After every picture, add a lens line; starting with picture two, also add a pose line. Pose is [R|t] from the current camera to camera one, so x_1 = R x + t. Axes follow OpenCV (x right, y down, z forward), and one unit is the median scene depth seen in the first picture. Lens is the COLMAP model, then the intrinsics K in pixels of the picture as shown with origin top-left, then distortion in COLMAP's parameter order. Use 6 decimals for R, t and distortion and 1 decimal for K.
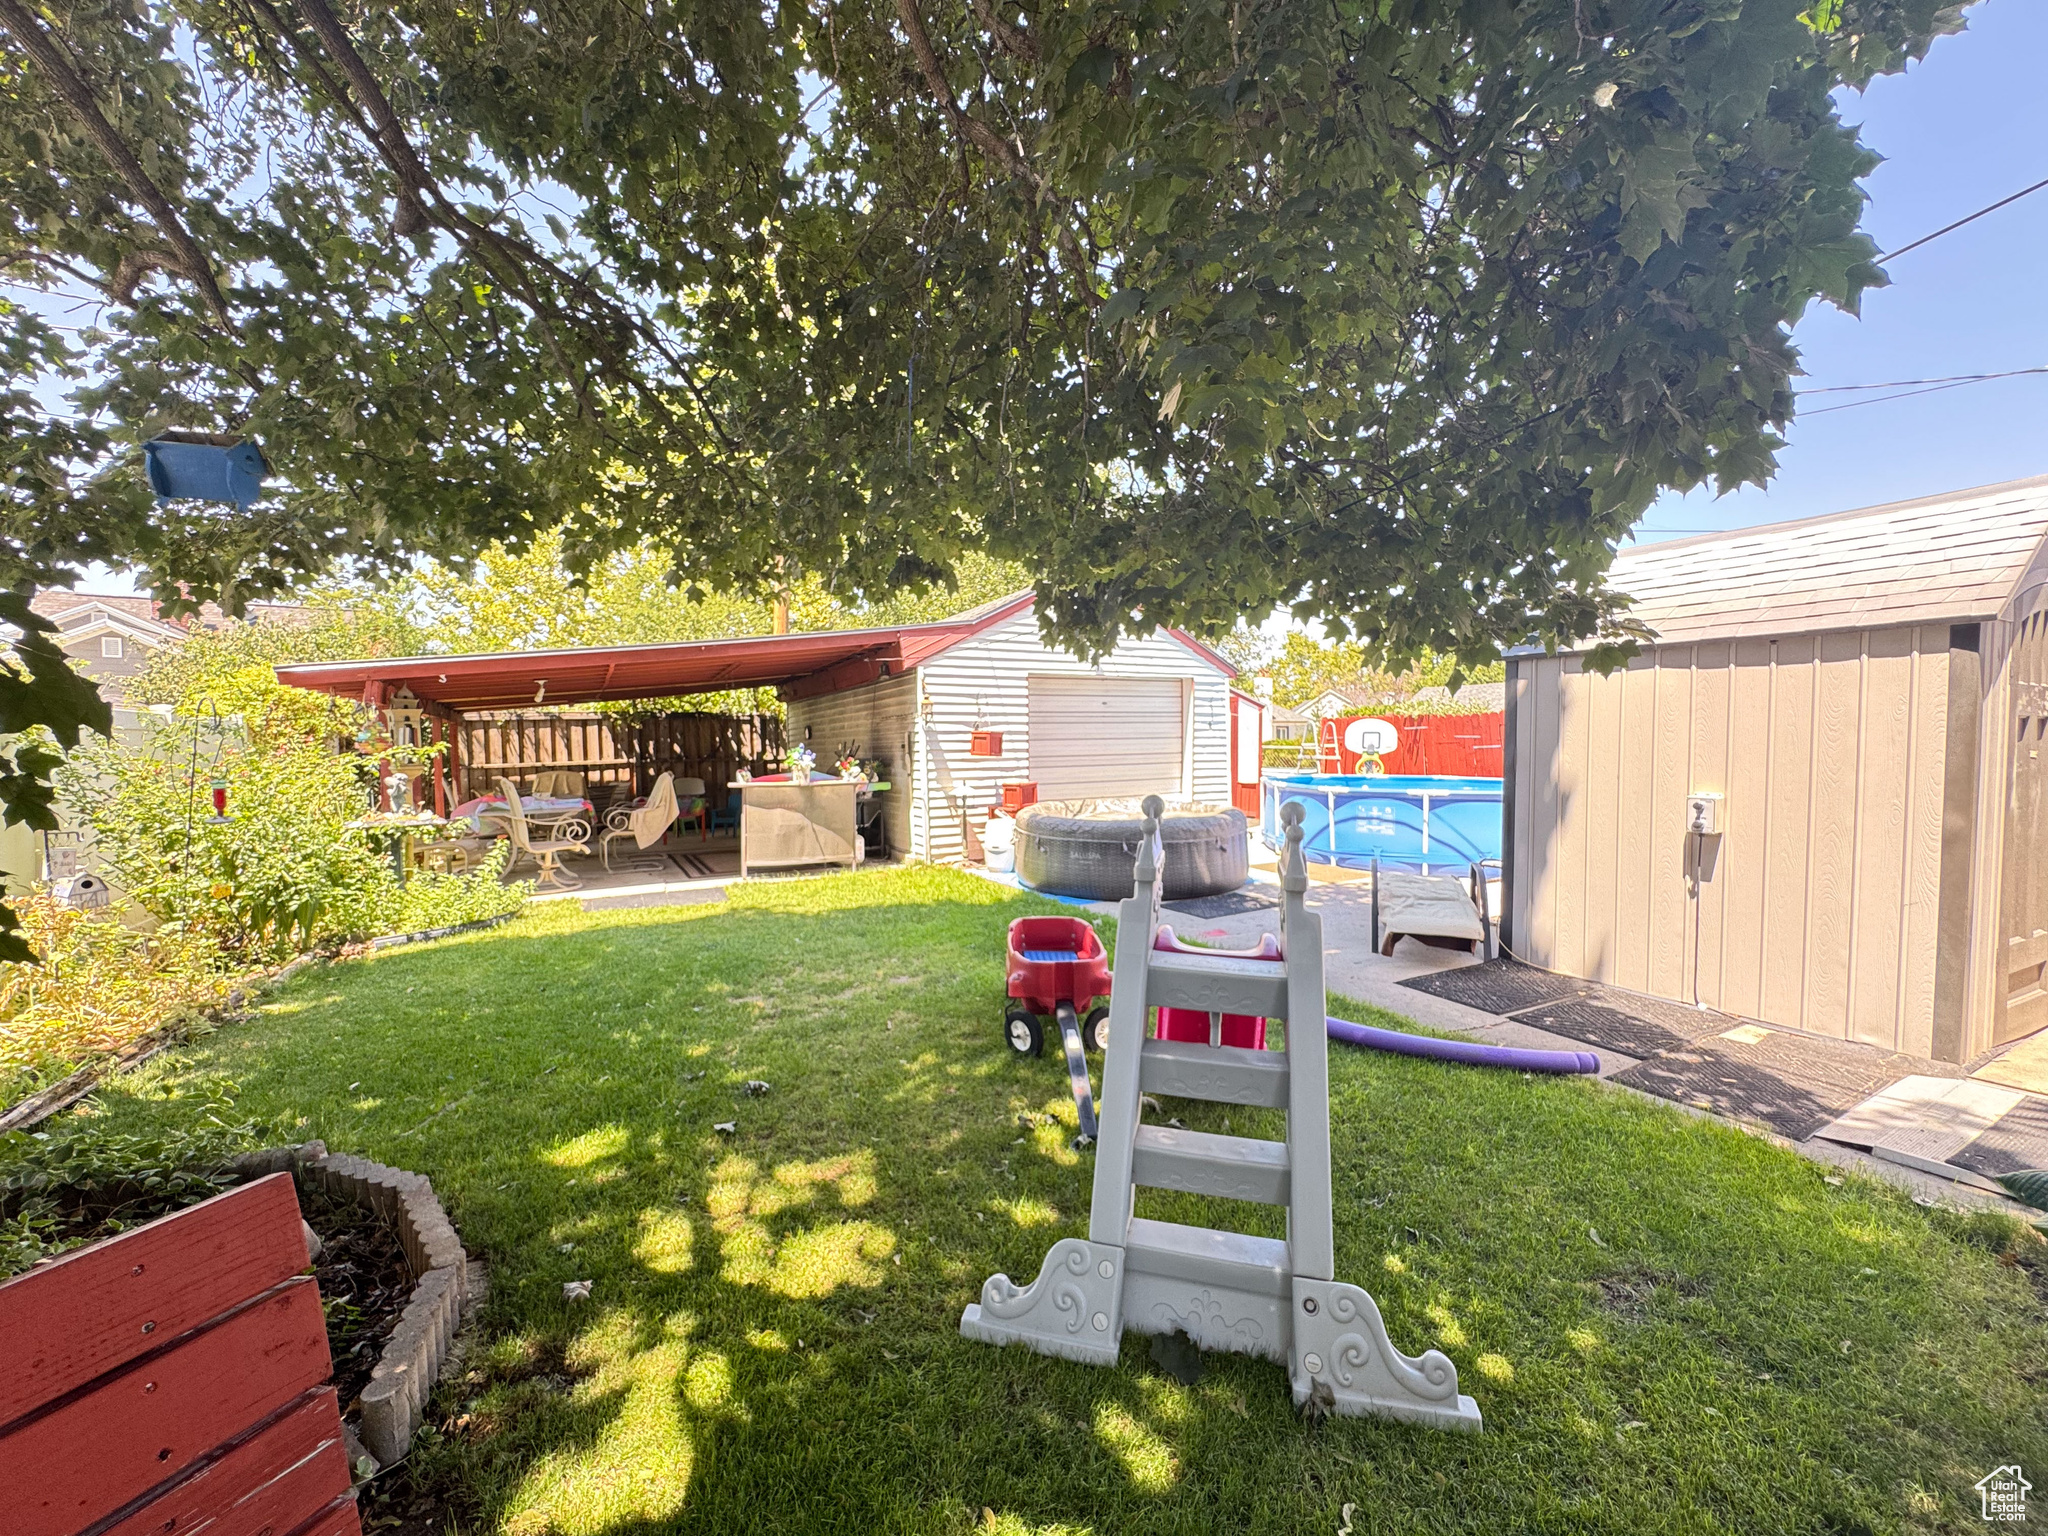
lens RADIAL K [[828.4, 0, 1025.1], [0, 828.4, 772.8], [0, 0, 1]] dist [-0.001603, -0.000087]
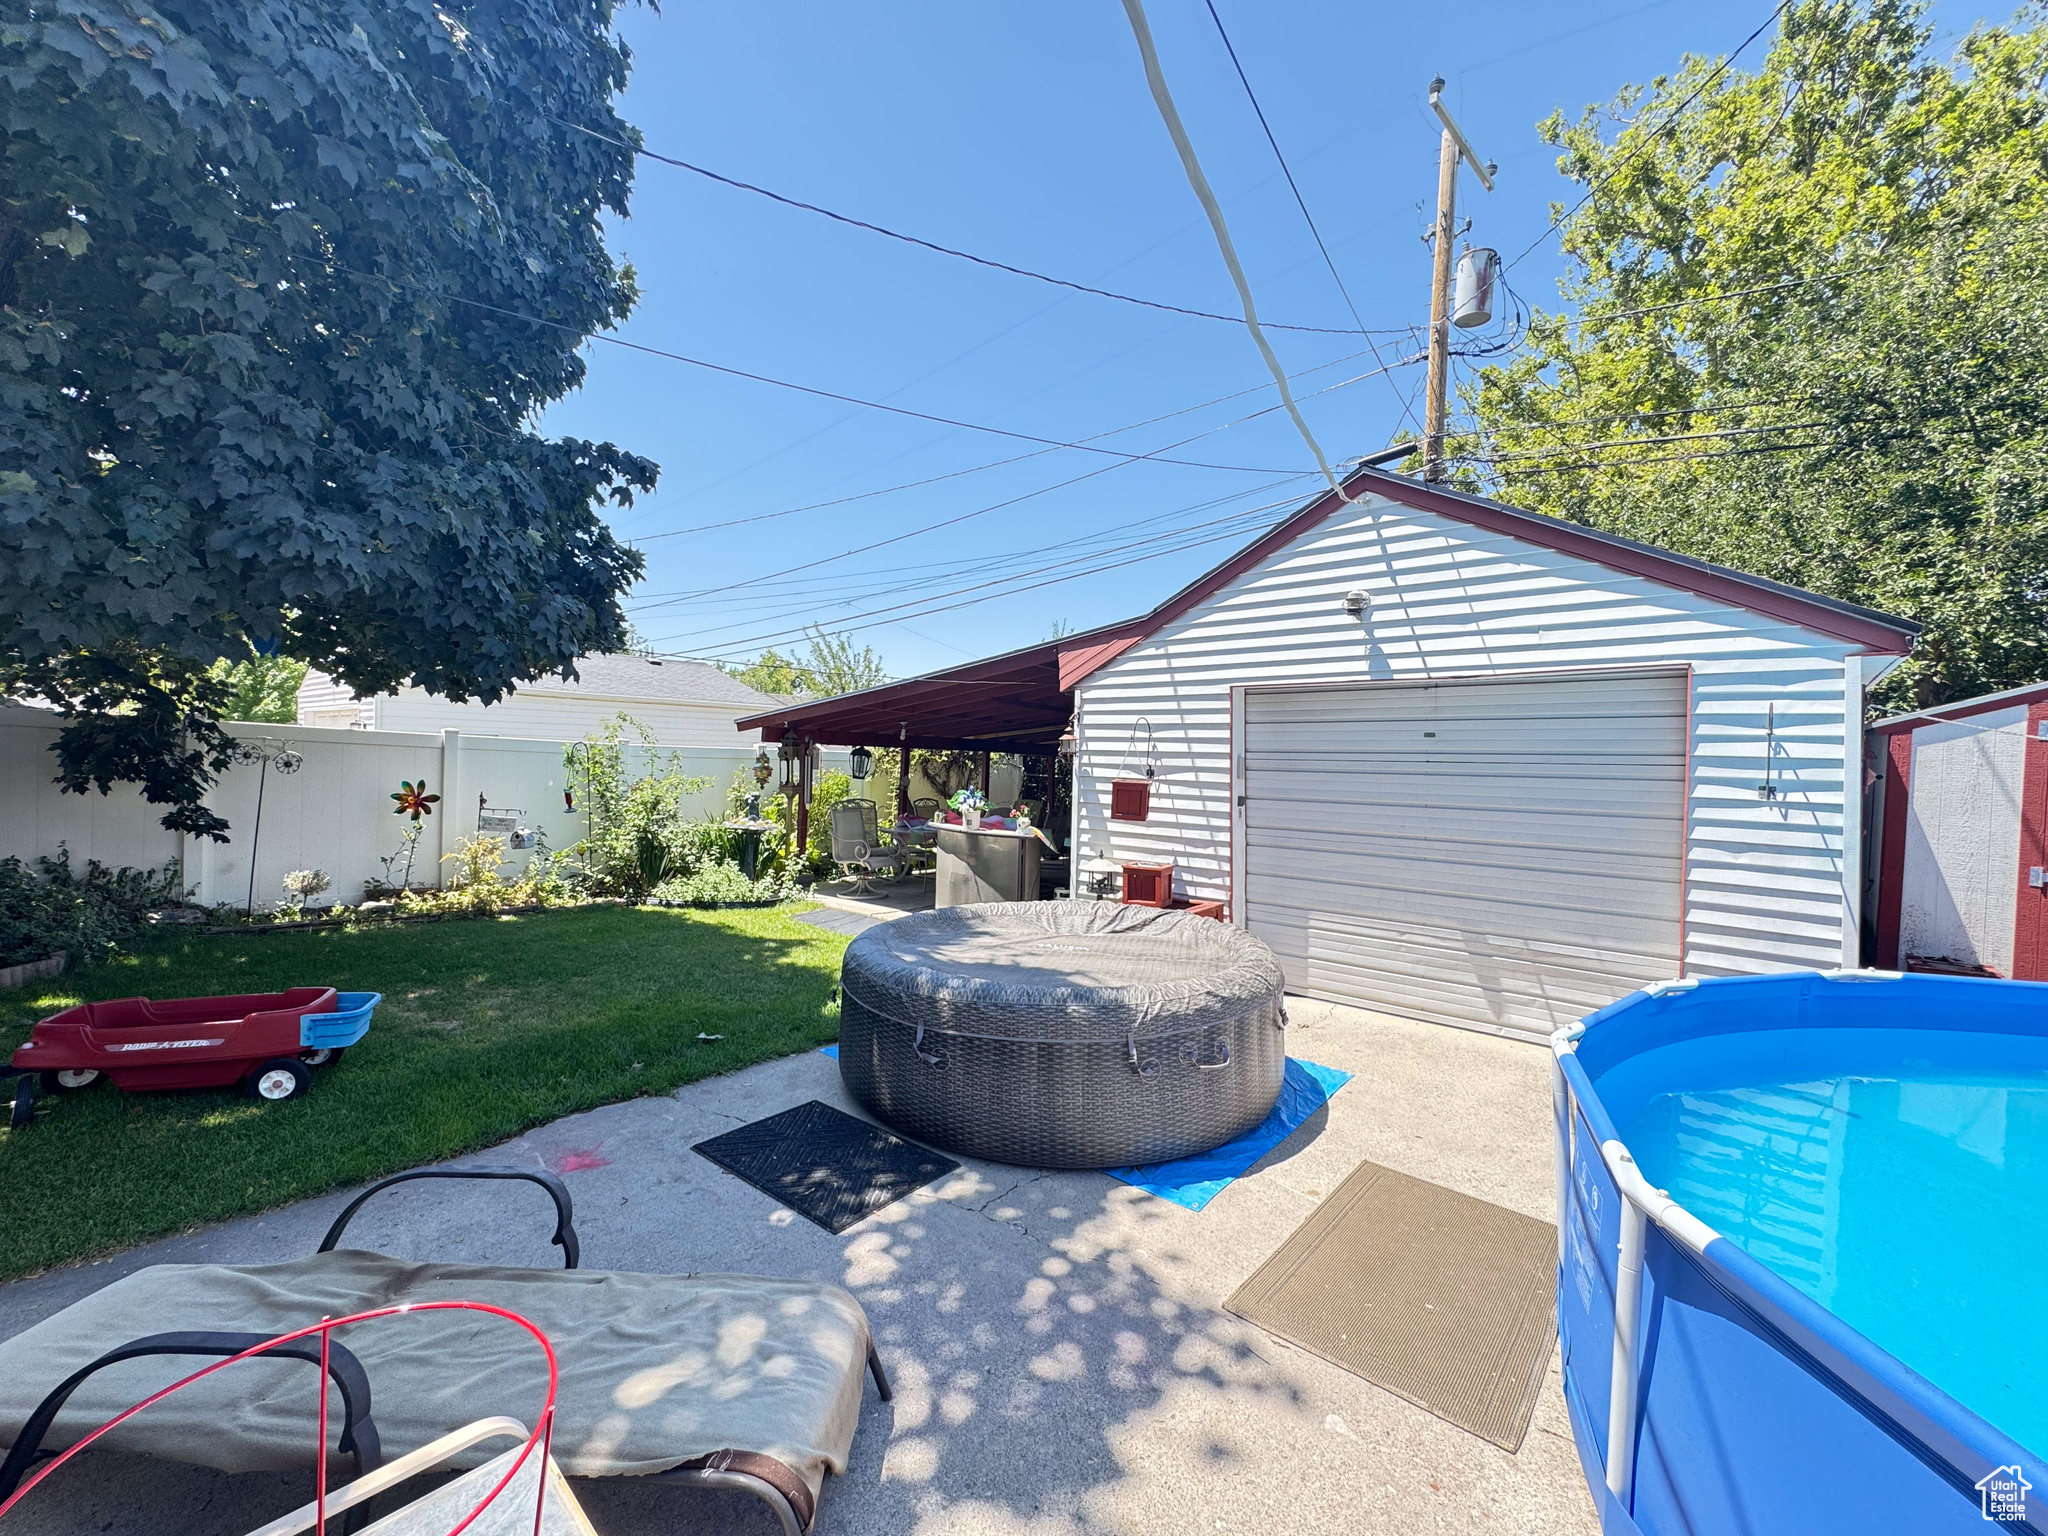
lens RADIAL K [[828.4, 0, 1025.8], [0, 828.4, 762.1], [0, 0, 1]] dist [-0.001603, -0.000087]
pose [[0.368539, 0.020546, -0.929385, 0.545740], [-0.067646, 0.997698, -0.004768, -0.056216], [0.927148, 0.064626, 0.369081, 0.683158]]
